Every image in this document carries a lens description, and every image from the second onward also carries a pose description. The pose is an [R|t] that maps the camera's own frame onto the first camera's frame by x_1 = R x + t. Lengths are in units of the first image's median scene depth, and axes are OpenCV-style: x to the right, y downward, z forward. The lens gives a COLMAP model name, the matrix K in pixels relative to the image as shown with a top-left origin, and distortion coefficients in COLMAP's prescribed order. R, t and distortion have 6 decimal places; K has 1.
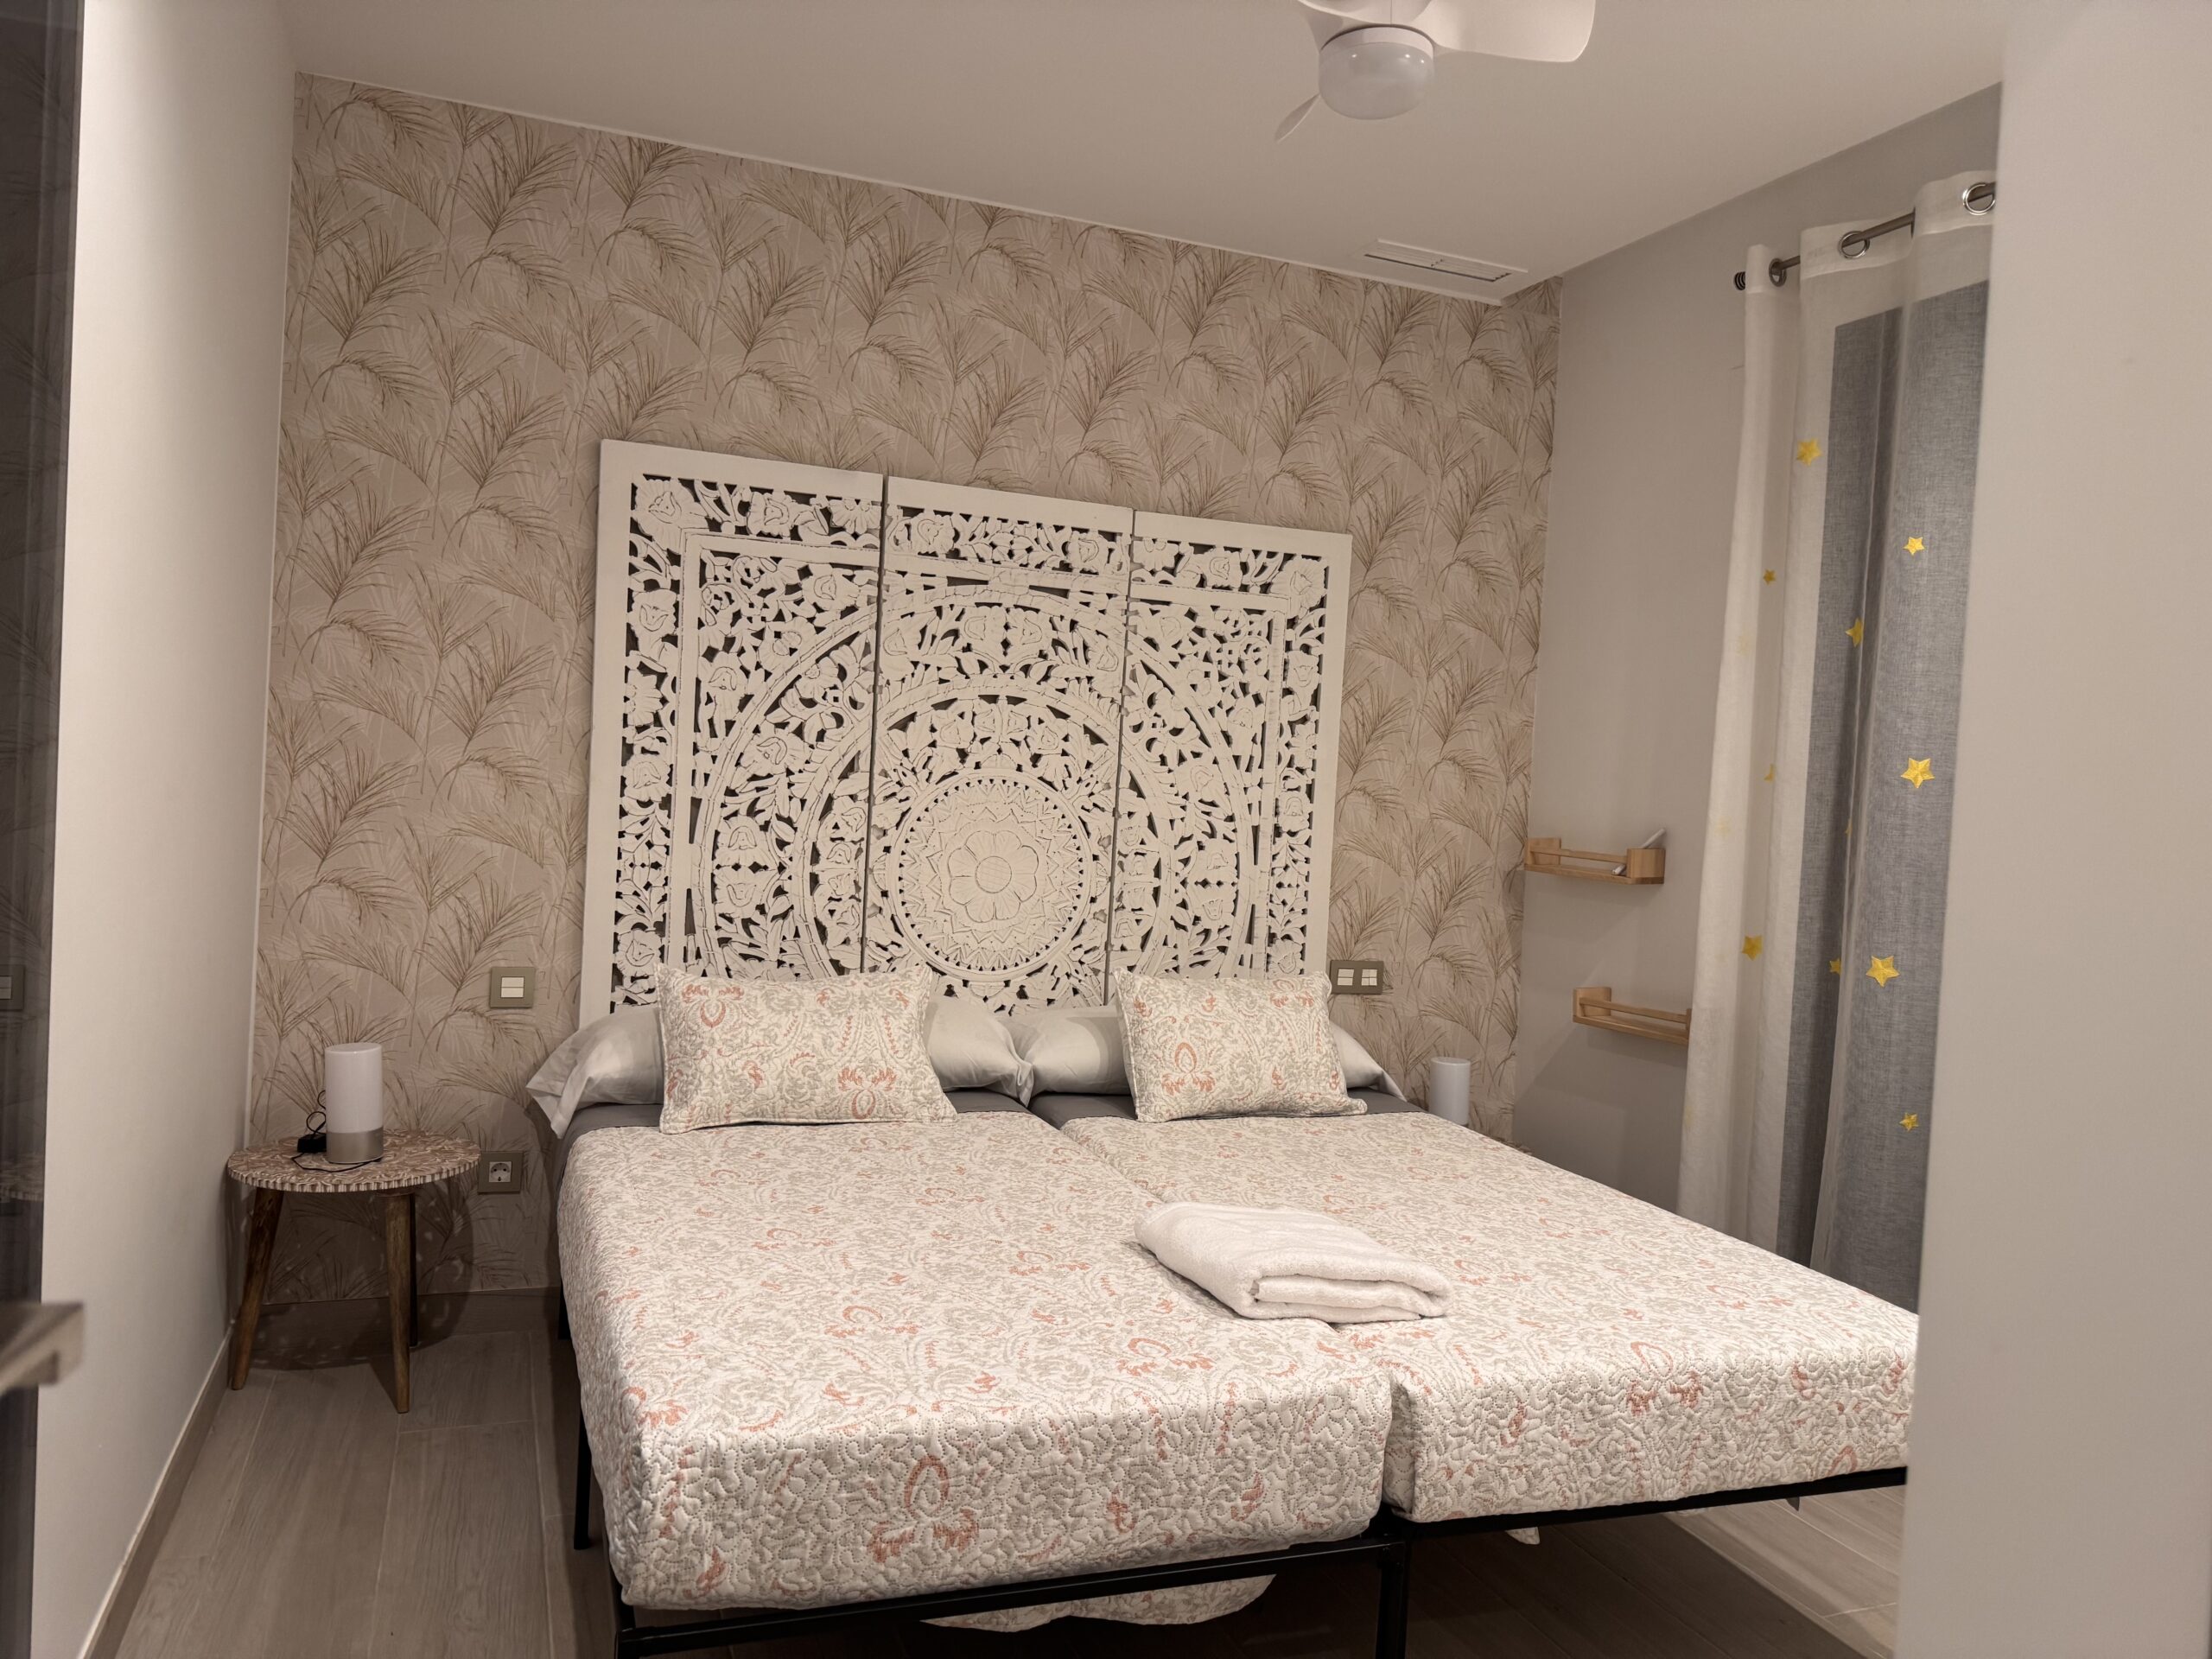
lens RADIAL K [[1556.4, 0, 1105.8], [0, 1556.4, 838.8], [0, 0, 1]] dist [0.077813, -0.109088]
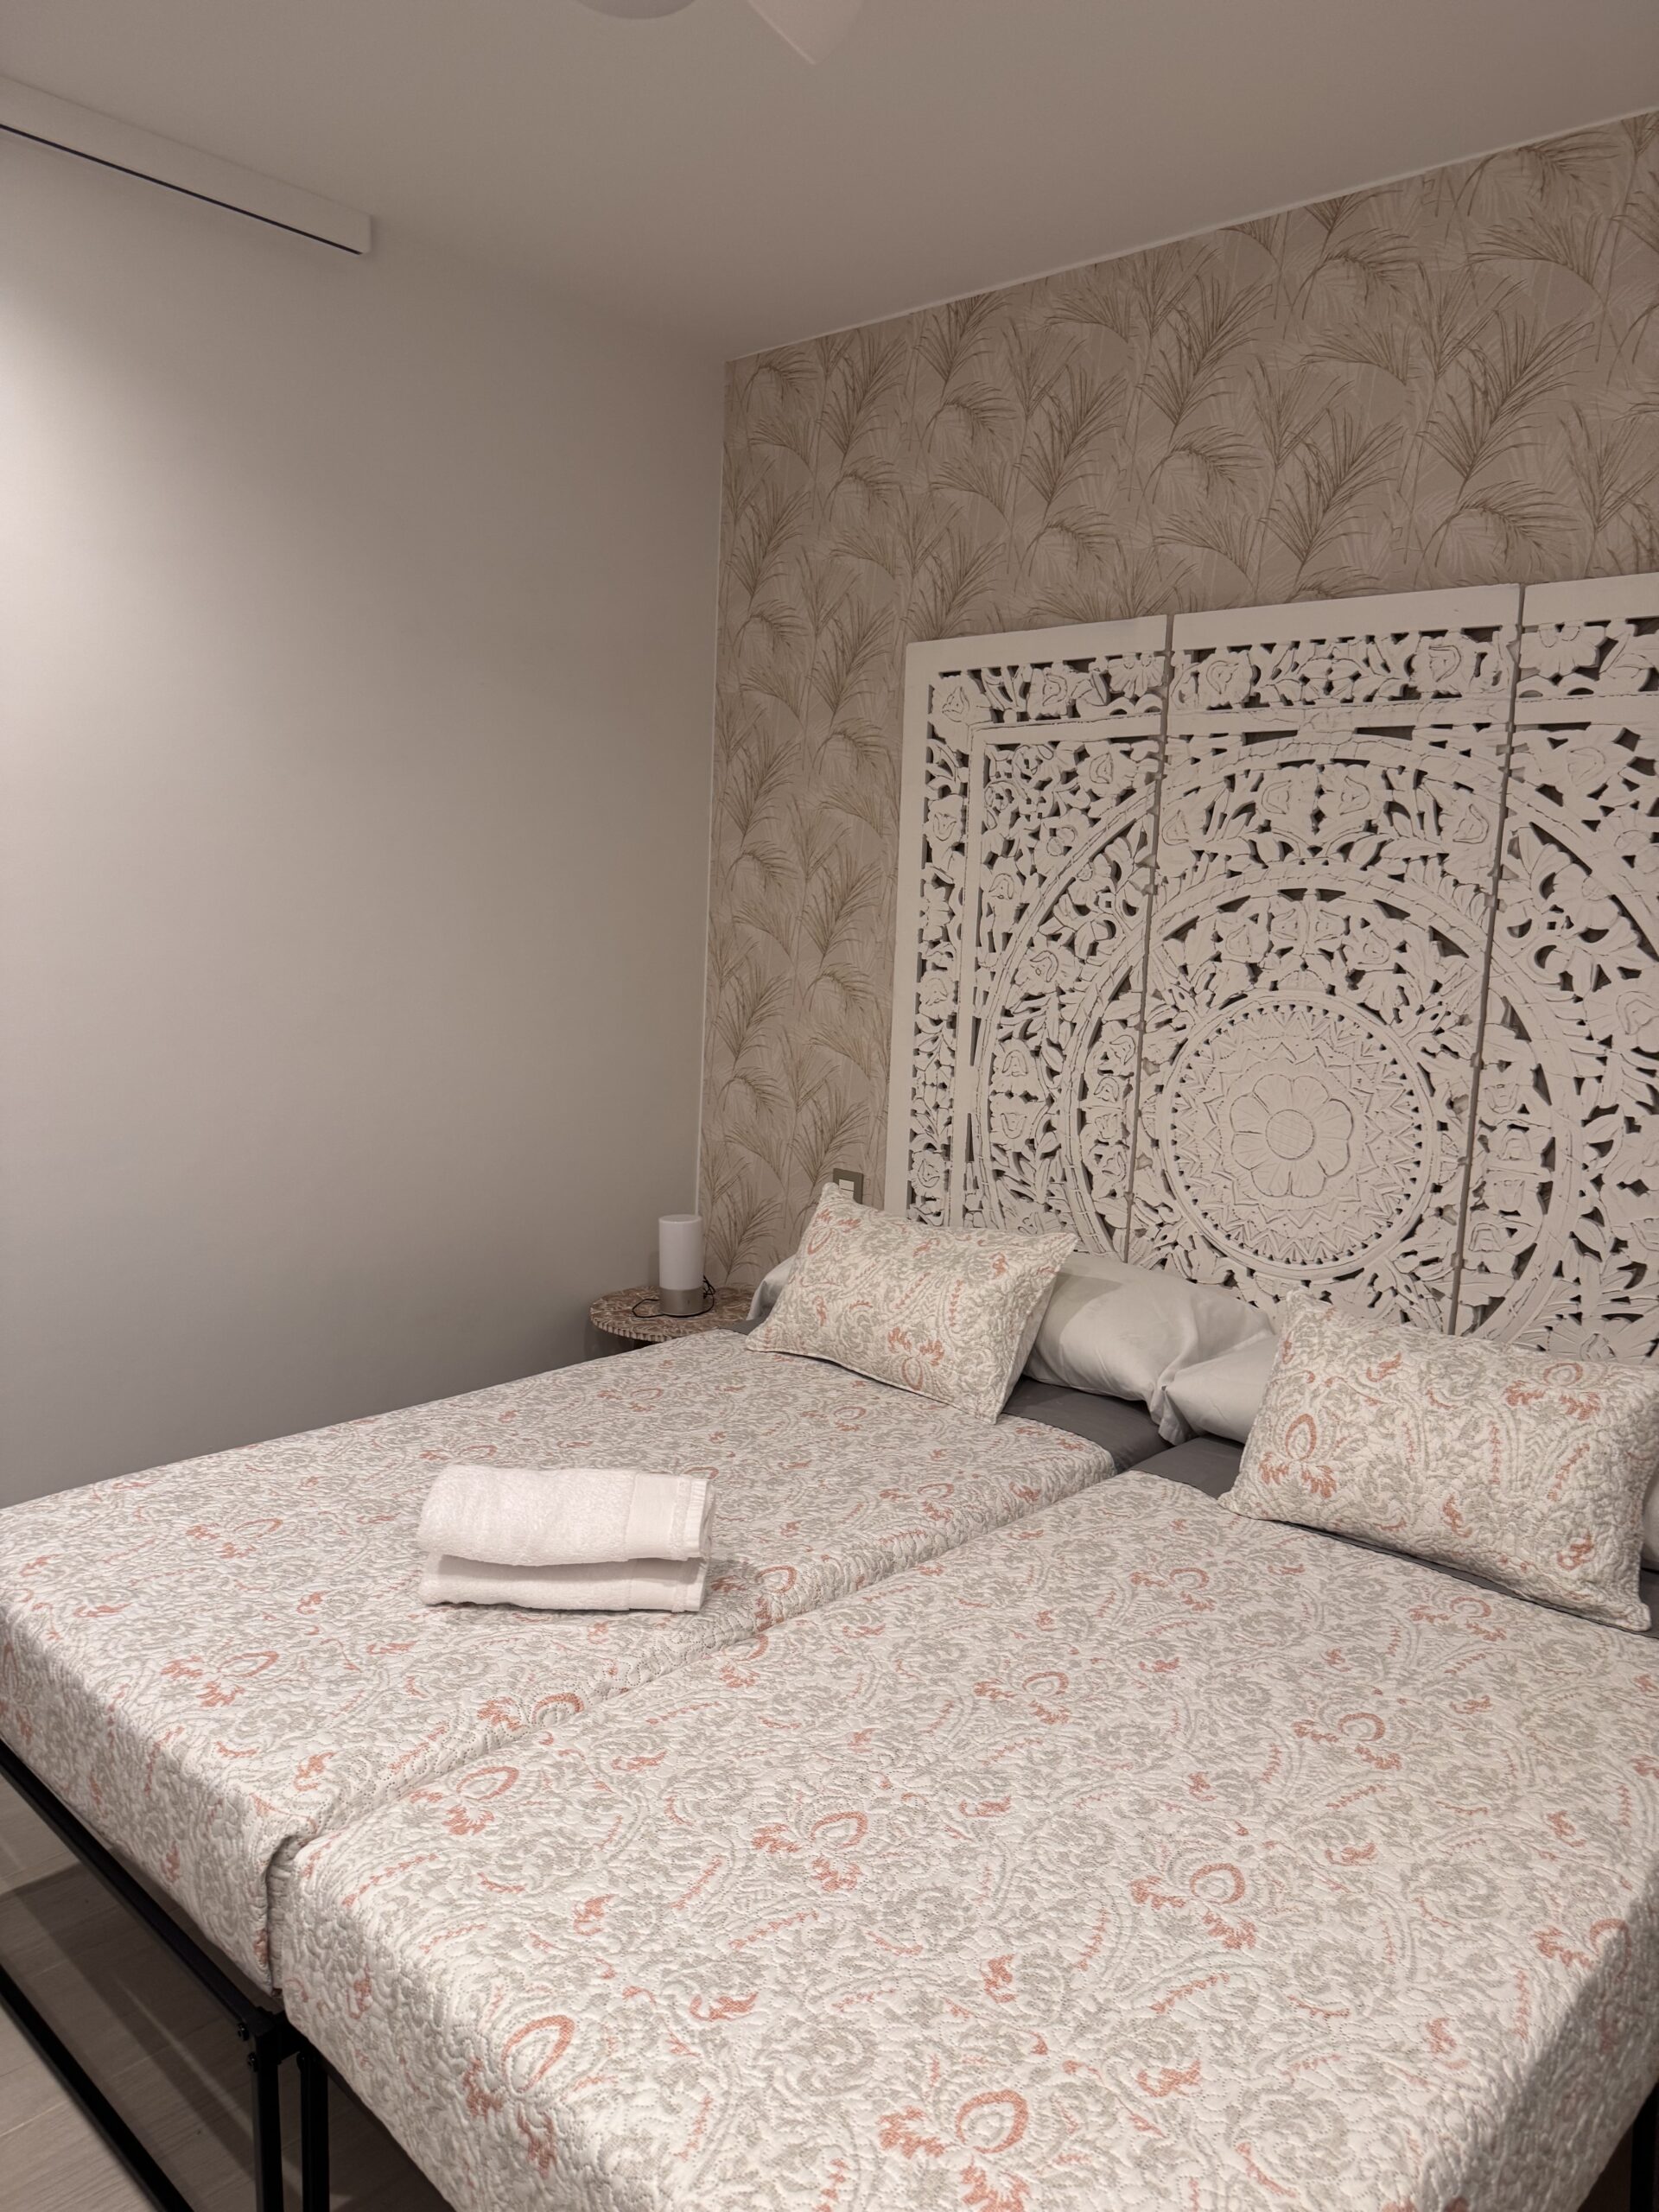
lens RADIAL K [[1556.4, 0, 802.1], [0, 1556.4, 1122.7], [0, 0, 1]] dist [0.077813, -0.109088]
pose [[0.435538, 0.098495, -0.894765, 0.521517], [-0.042154, 0.995137, 0.089025, -0.041315], [0.899183, -0.001056, 0.437572, 0.494513]]
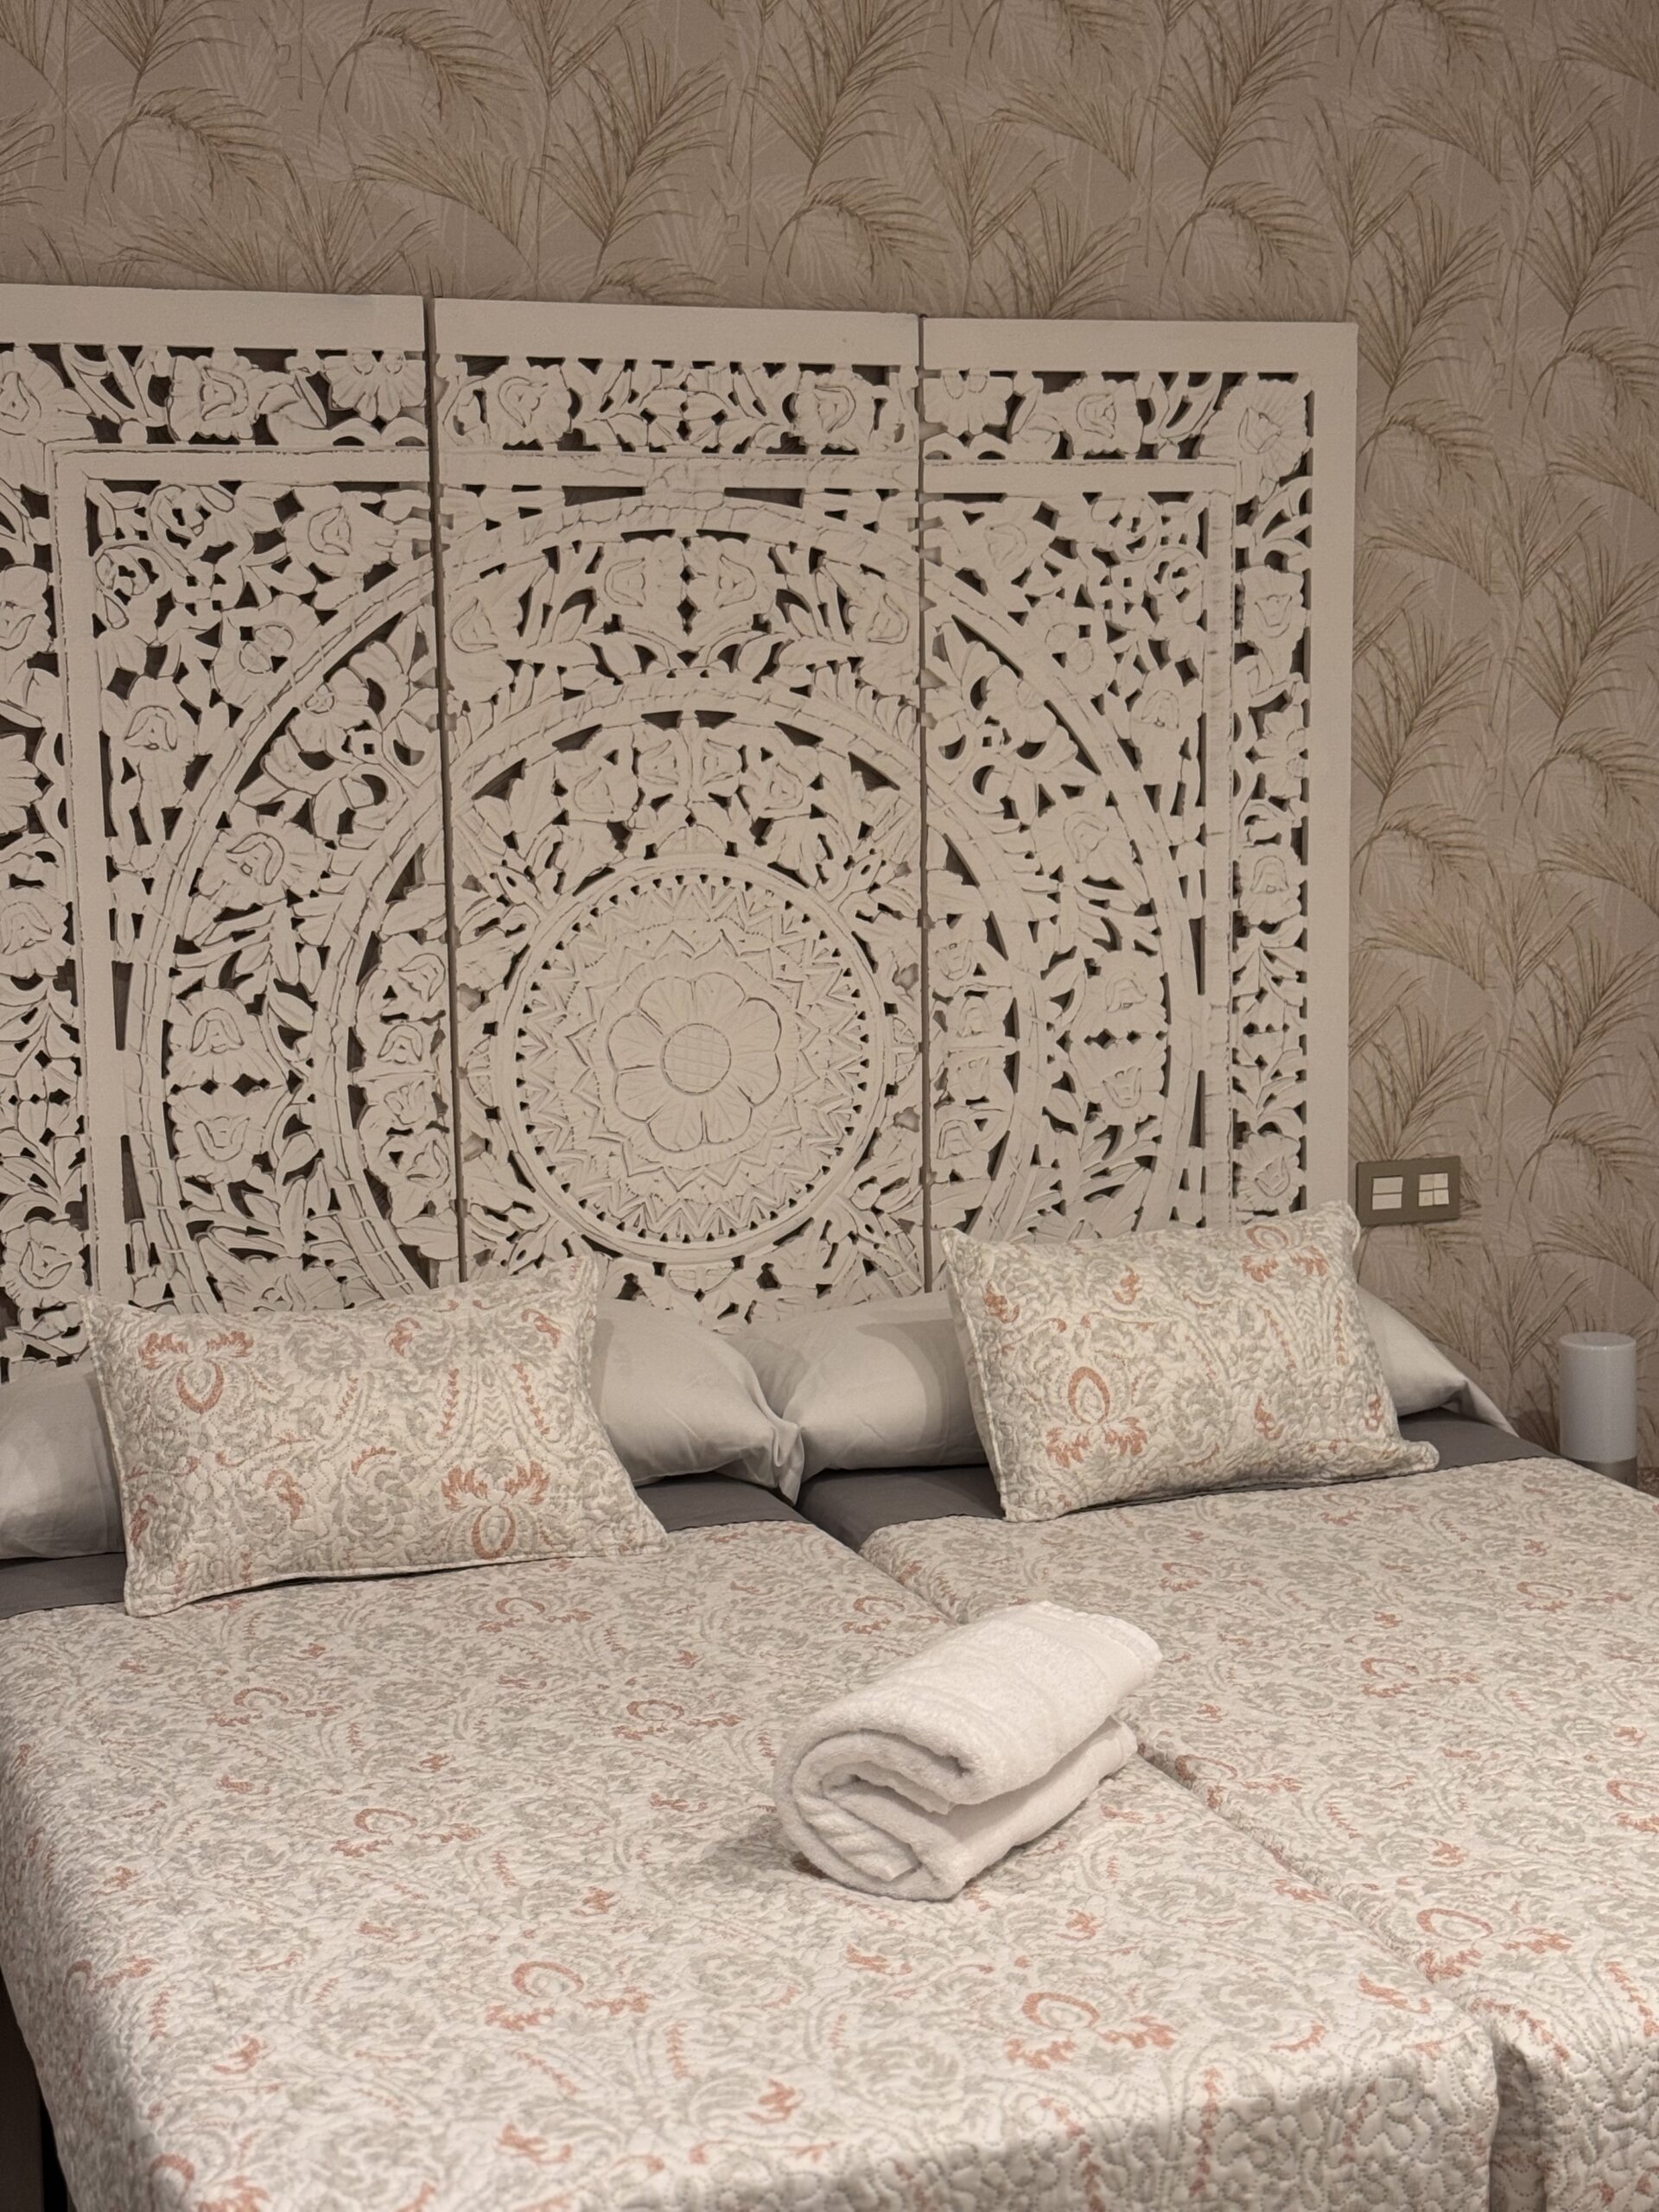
lens RADIAL K [[3174.9, 0, 828.4], [0, 3174.9, 1147.6], [0, 0, 1]] dist [0.078769, 0.000000]
pose [[0.997332, -0.067740, -0.027202, -0.001595], [0.070303, 0.991650, 0.108110, -0.062696], [0.019652, -0.109734, 0.993767, -0.059852]]
